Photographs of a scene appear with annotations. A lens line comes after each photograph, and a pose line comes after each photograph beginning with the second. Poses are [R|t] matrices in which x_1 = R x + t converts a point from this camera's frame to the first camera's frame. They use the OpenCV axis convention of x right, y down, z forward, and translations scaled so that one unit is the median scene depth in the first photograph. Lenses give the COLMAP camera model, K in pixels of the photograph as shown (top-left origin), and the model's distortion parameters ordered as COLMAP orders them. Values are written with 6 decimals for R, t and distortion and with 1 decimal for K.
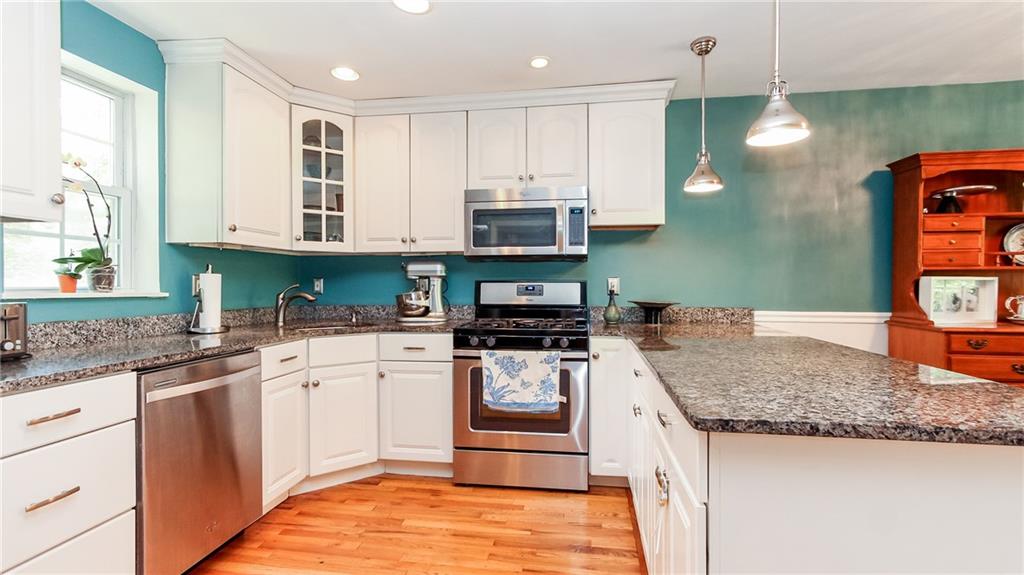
lens RADIAL K [[453.9, 0, 517.6], [0, 453.9, 283.4], [0, 0, 1]] dist [-0.002136, 0.000043]
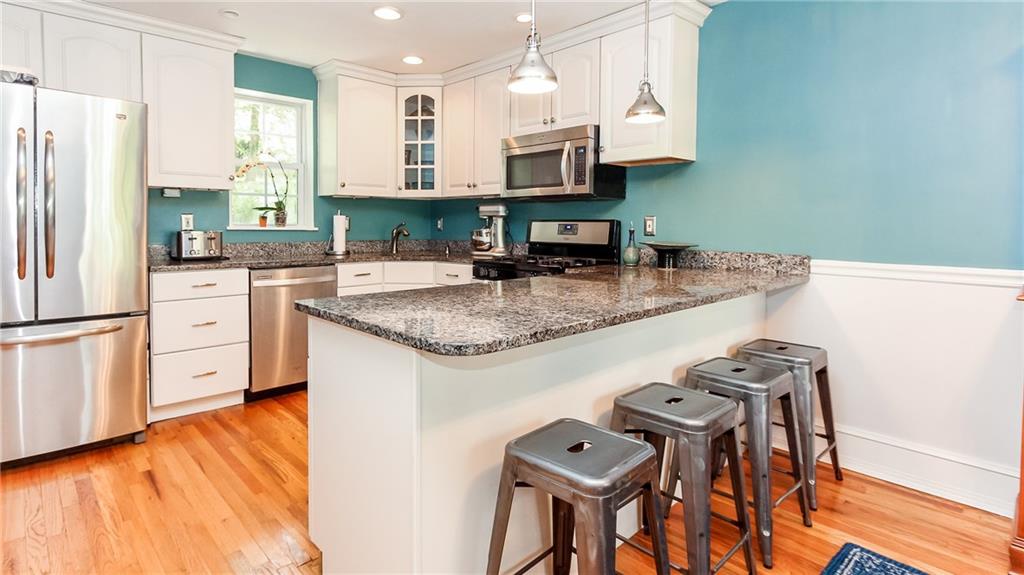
lens RADIAL K [[519.4, 0, 492.8], [0, 519.4, 227.6], [0, 0, 1]] dist [-0.002037, 0.000742]
pose [[0.777972, 0.008764, -0.628238, 0.657075], [-0.002826, 0.999941, 0.010451, -0.000244], [0.628293, -0.006355, 0.777951, -0.011060]]
